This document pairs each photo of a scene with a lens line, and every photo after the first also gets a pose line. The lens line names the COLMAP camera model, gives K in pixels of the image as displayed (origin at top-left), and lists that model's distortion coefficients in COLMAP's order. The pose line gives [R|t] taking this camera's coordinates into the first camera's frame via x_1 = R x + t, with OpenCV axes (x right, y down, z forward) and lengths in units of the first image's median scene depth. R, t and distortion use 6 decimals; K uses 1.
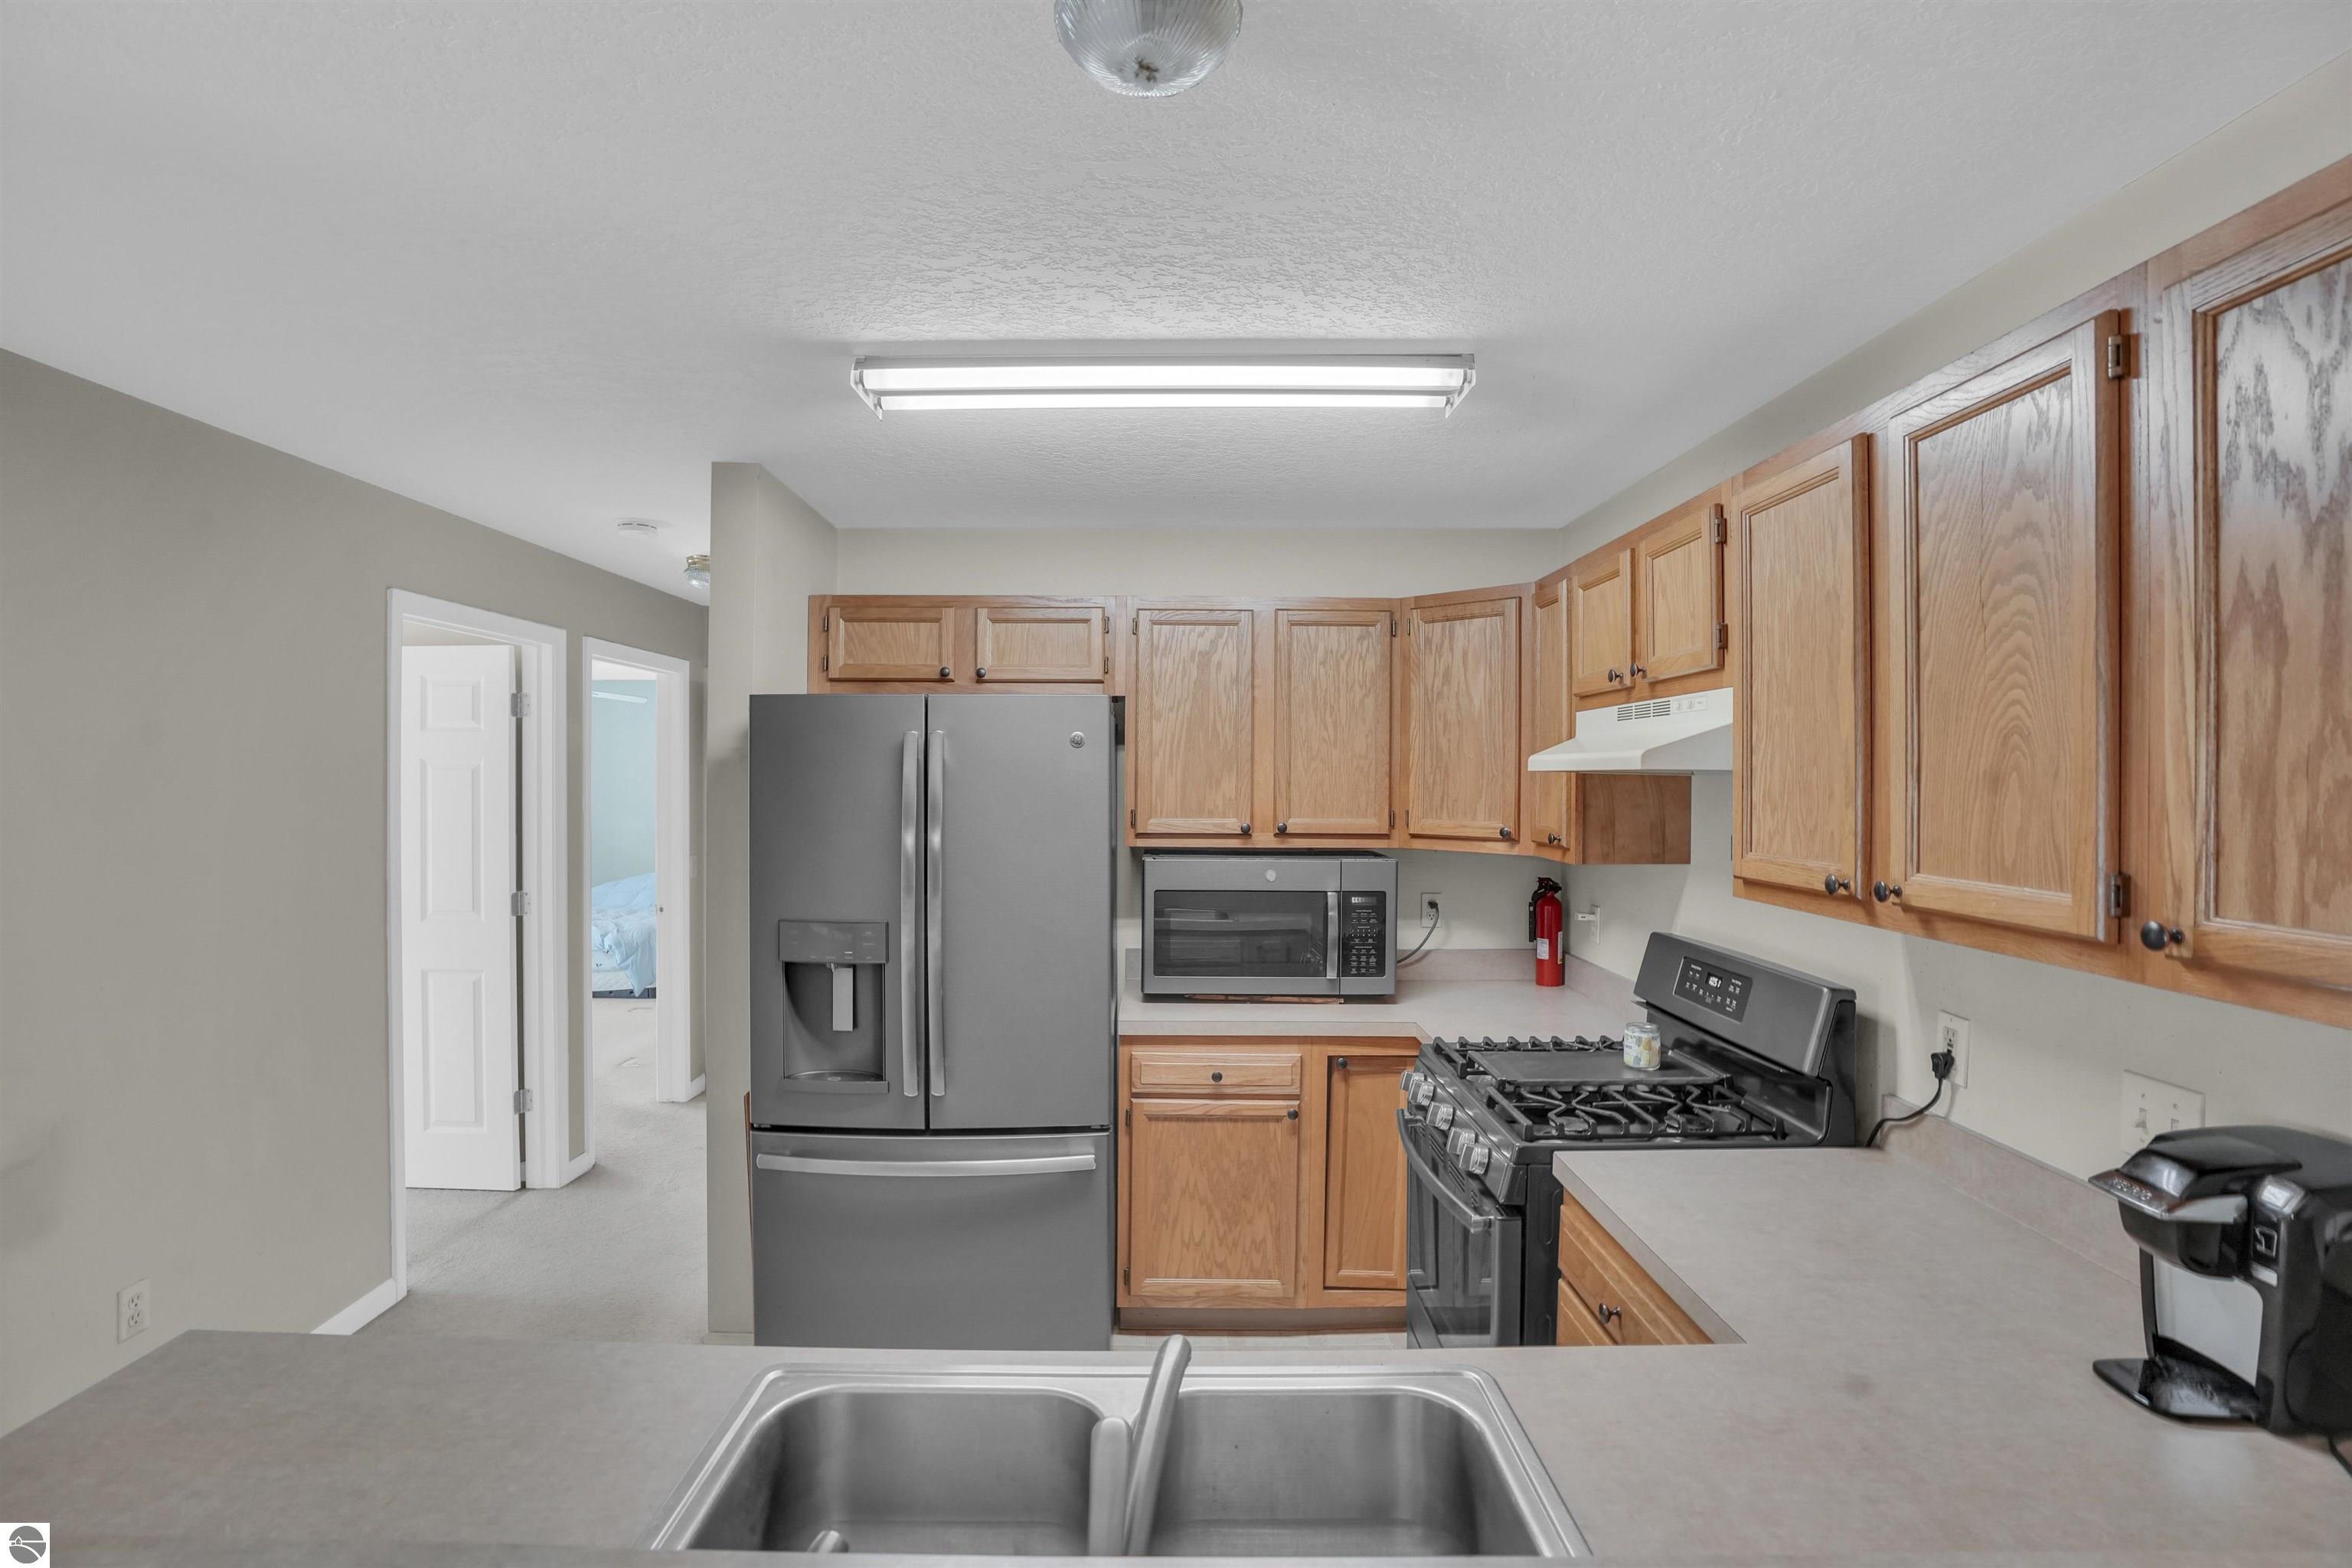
lens RADIAL K [[1090.4, 0, 1161.6], [0, 1090.4, 769.4], [0, 0, 1]] dist [-0.072847, 0.027898]
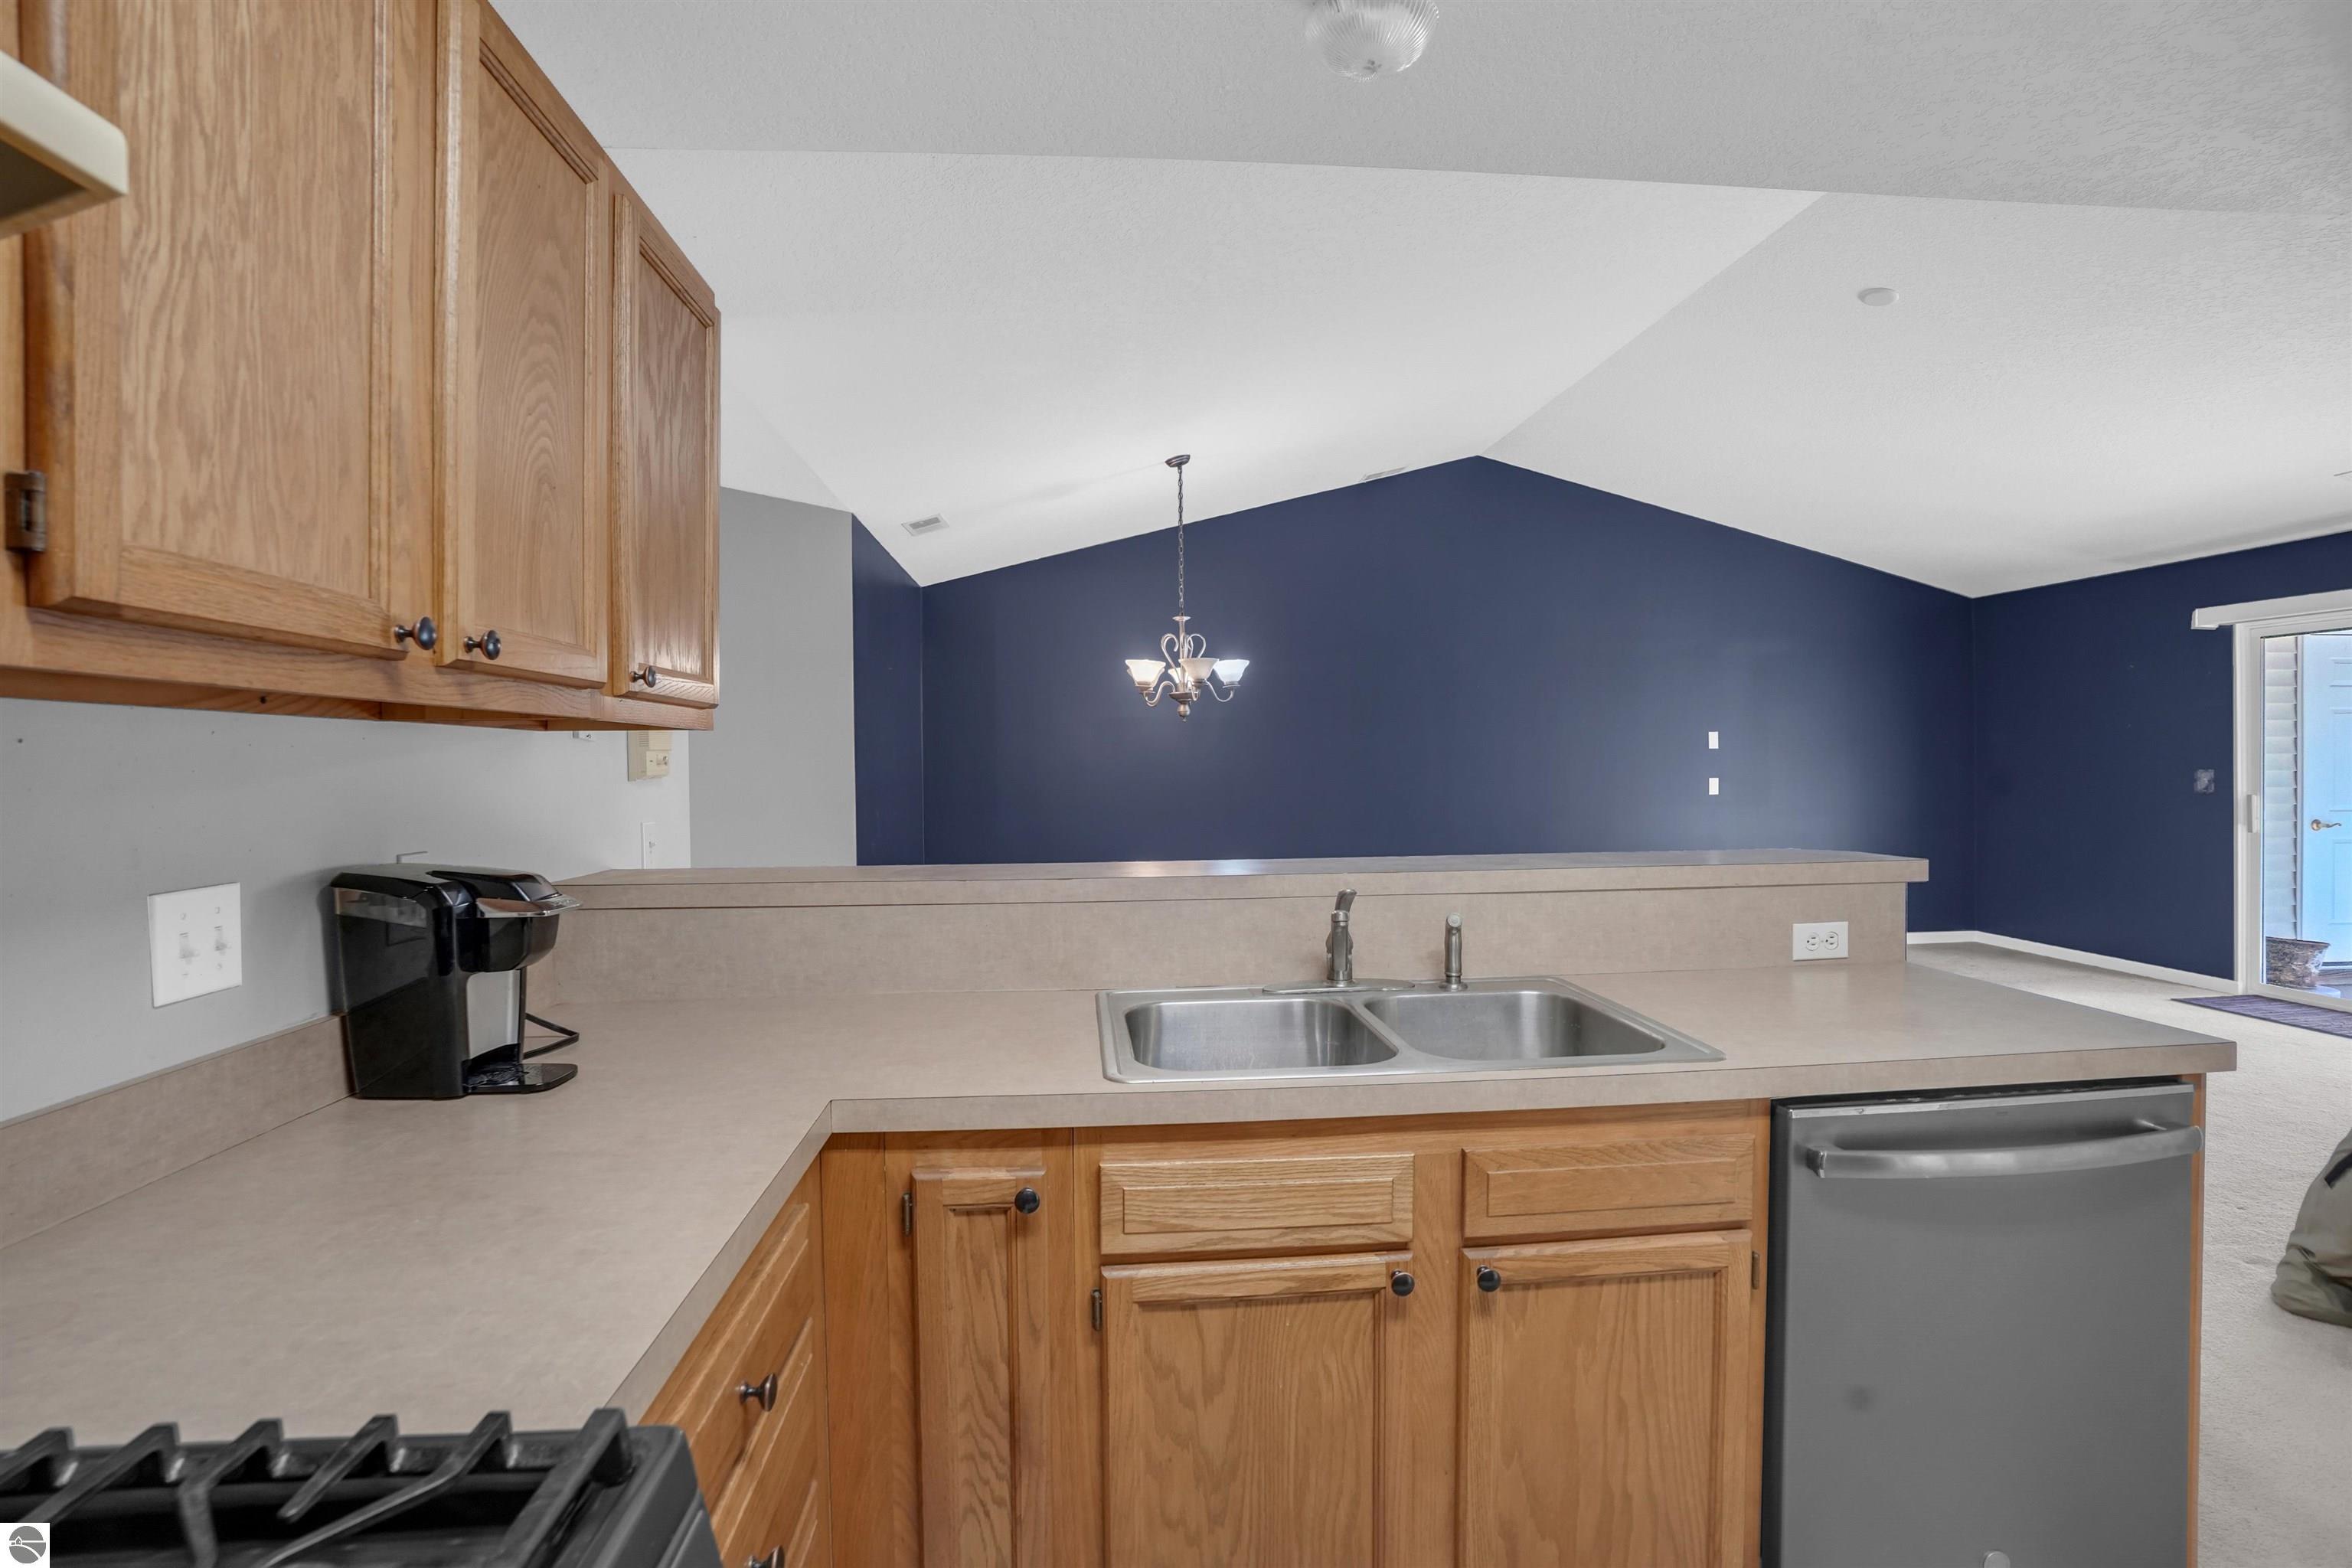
lens RADIAL K [[1090.4, 0, 1161.6], [0, 1090.4, 769.4], [0, 0, 1]] dist [-0.072847, 0.027898]
pose [[-0.996941, 0.006883, -0.077860, 0.173666], [0.006582, 0.999970, 0.004119, 0.124242], [0.077886, 0.003594, -0.996956, 1.088259]]
